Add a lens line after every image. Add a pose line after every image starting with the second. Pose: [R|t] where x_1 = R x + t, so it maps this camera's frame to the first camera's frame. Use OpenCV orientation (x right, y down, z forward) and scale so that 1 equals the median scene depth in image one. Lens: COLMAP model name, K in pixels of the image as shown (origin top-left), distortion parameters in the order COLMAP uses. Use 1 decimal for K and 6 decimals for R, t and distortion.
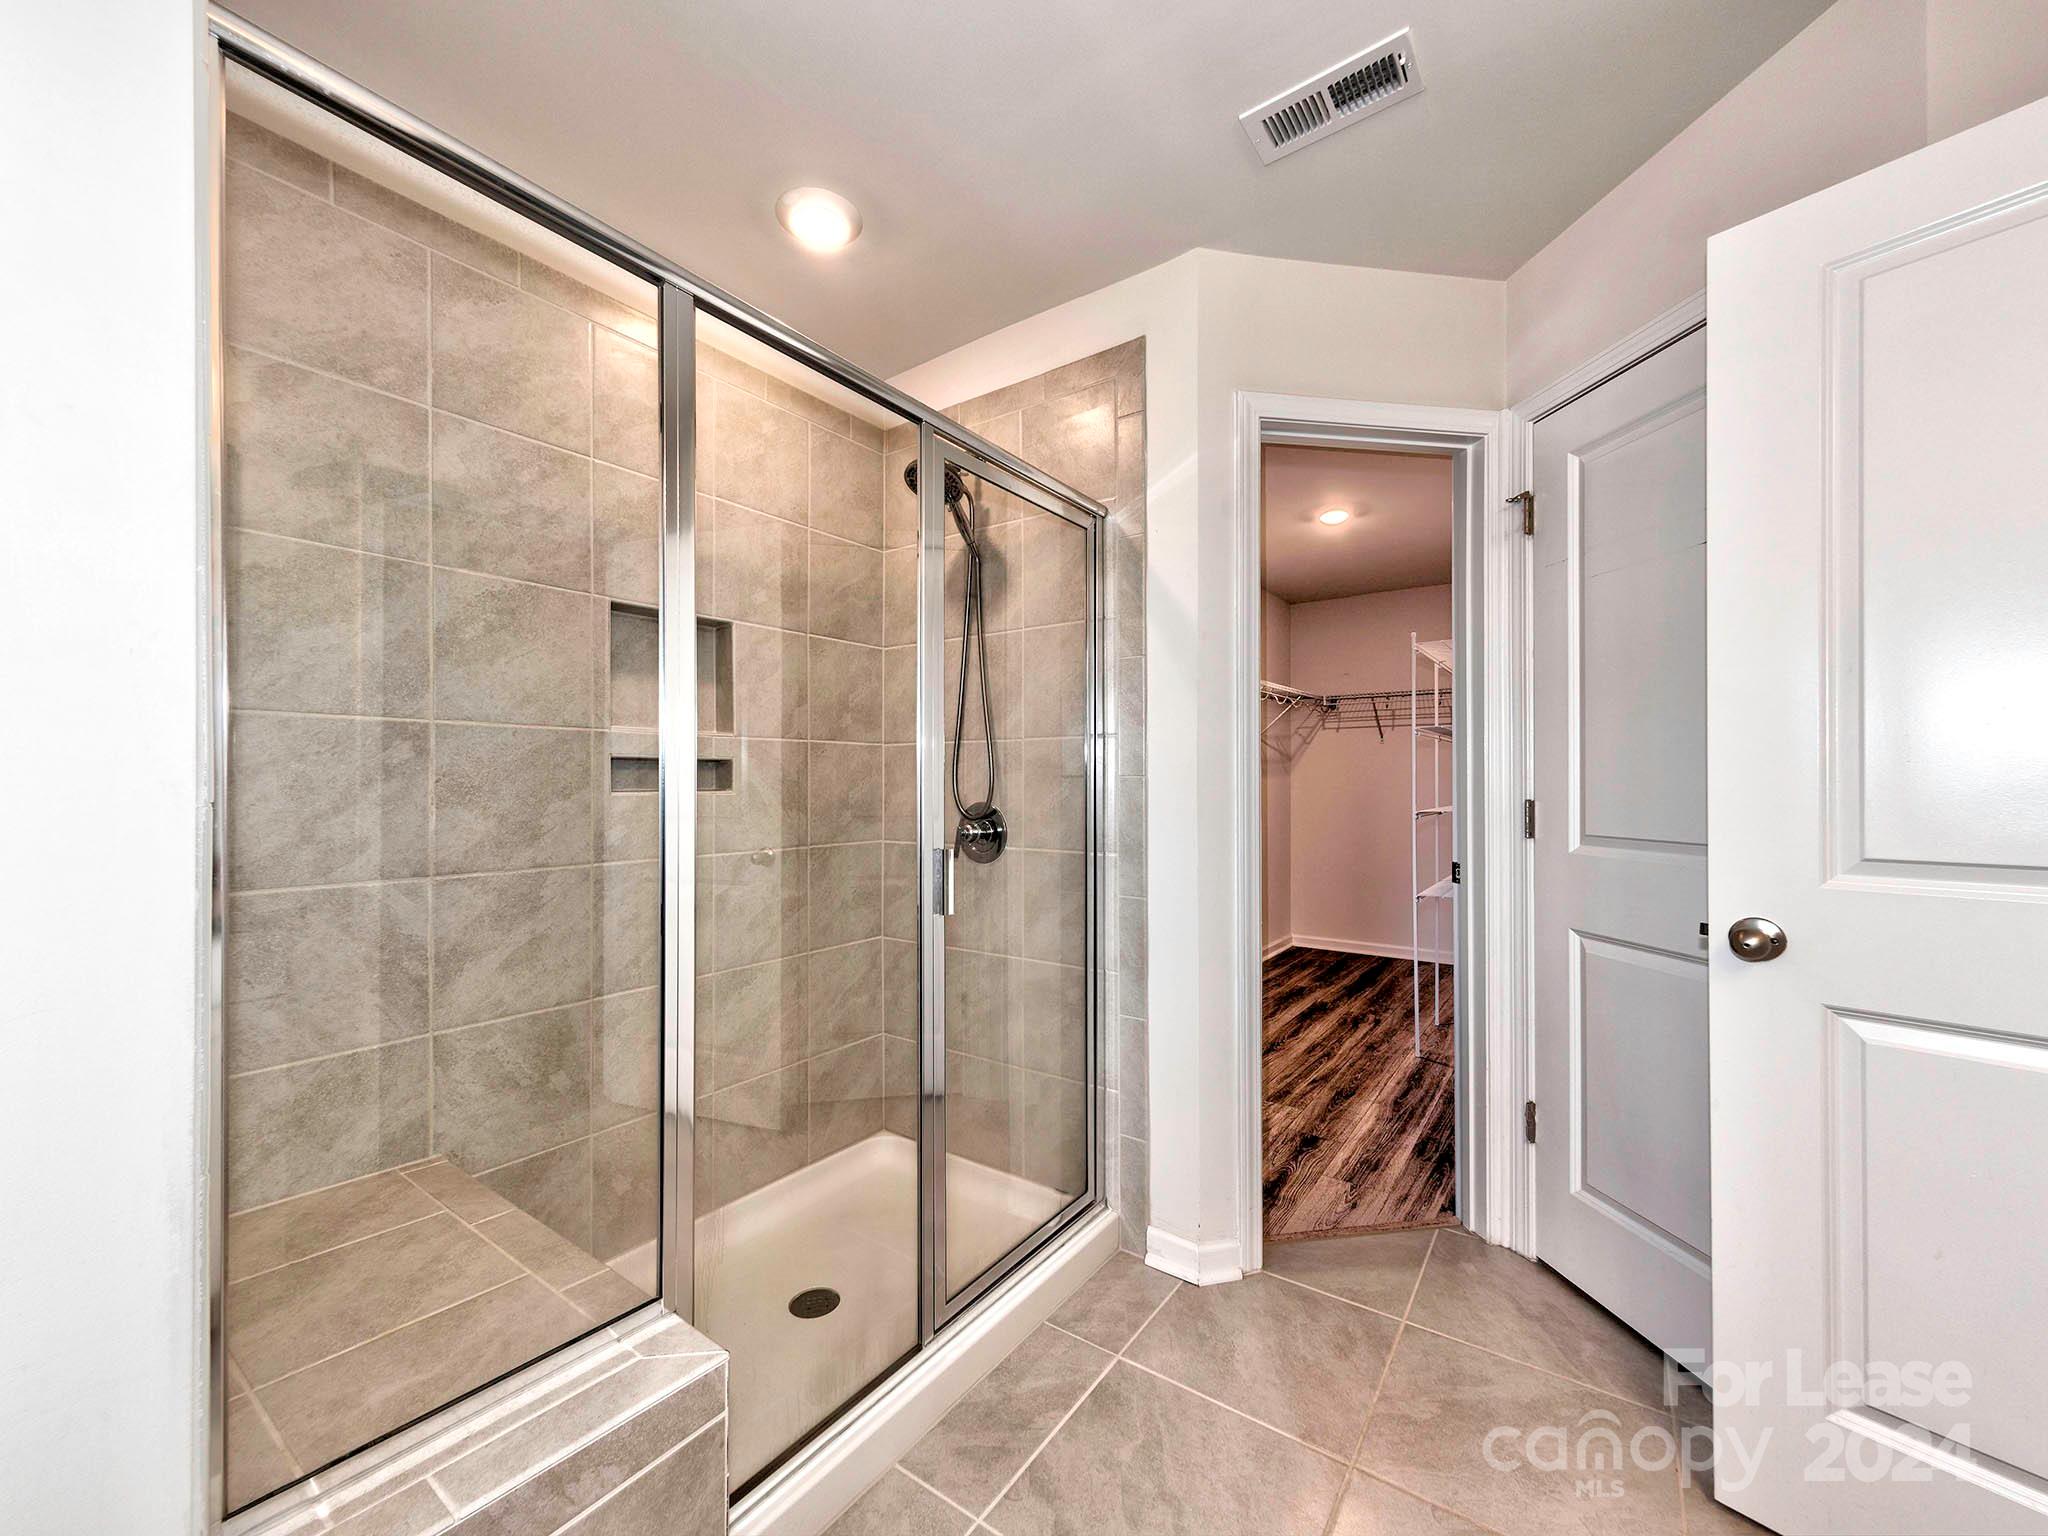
lens RADIAL K [[806.9, 0, 1031.3], [0, 806.9, 778.3], [0, 0, 1]] dist [0.000751, 0.000012]
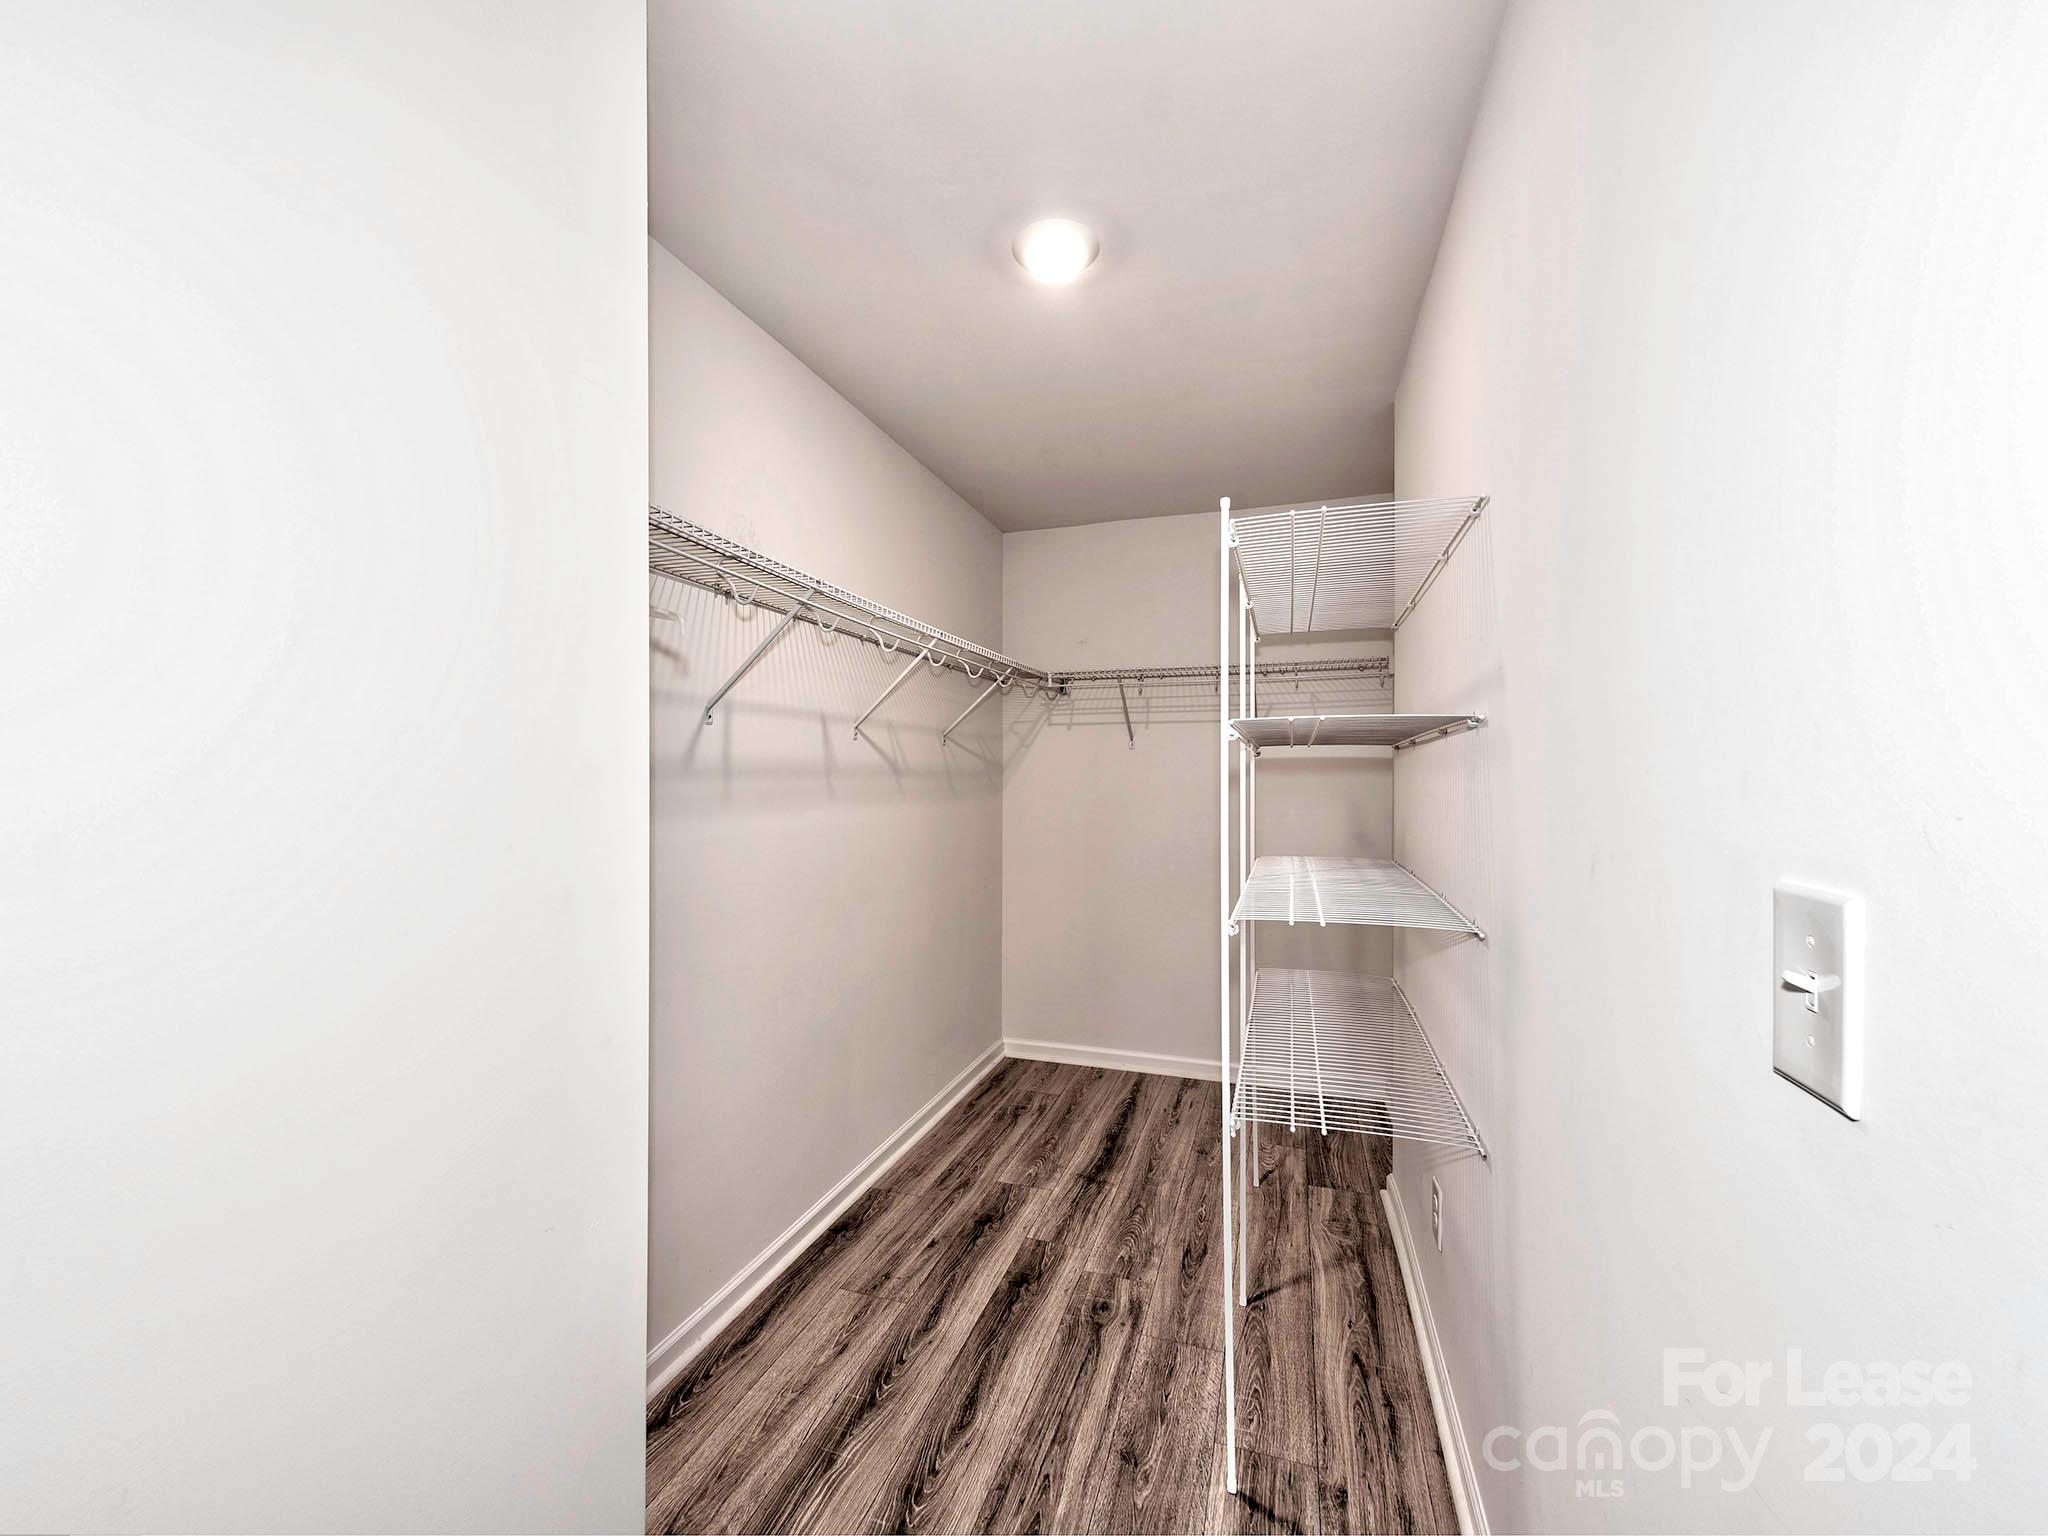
lens RADIAL K [[806.9, 0, 1022.7], [0, 806.9, 773.3], [0, 0, 1]] dist [0.000751, 0.000012]
pose [[0.956775, 0.003328, 0.290811, 0.183995], [-0.003062, 0.999994, -0.001367, -0.025145], [-0.290814, 0.000417, 0.956780, 0.463380]]
